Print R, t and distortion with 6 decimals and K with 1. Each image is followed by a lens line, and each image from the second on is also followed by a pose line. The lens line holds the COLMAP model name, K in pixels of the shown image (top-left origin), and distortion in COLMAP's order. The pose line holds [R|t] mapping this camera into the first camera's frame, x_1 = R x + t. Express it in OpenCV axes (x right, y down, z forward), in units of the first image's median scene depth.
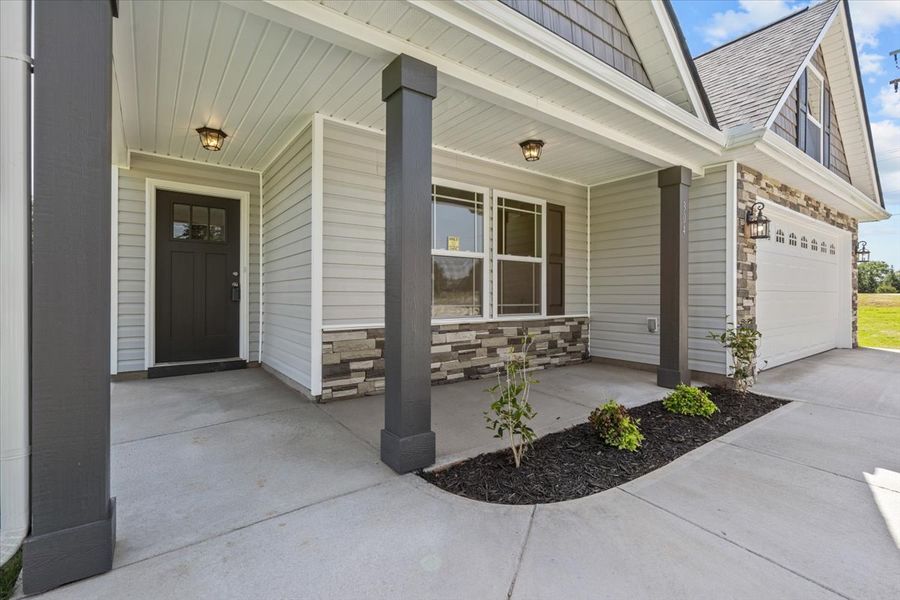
lens RADIAL K [[409.6, 0, 449.1], [0, 409.6, 297.0], [0, 0, 1]] dist [-0.006146, 0.000669]
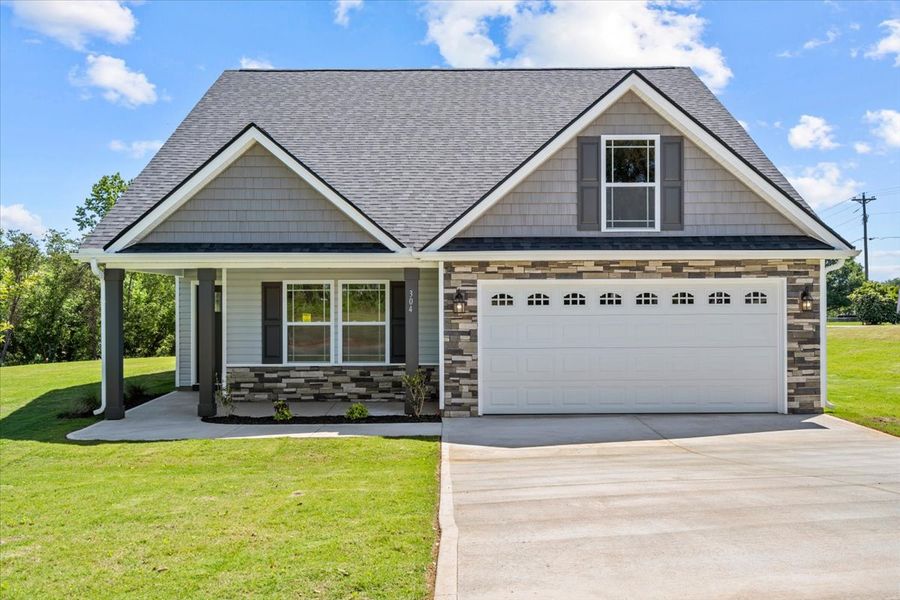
lens RADIAL K [[409.6, 0, 447.7], [0, 409.6, 322.3], [0, 0, 1]] dist [-0.006146, 0.000669]
pose [[0.808611, -0.002037, -0.588340, 1.355217], [0.003400, 0.999993, 0.001212, -0.104783], [0.588333, -0.002980, 0.808613, -0.003697]]
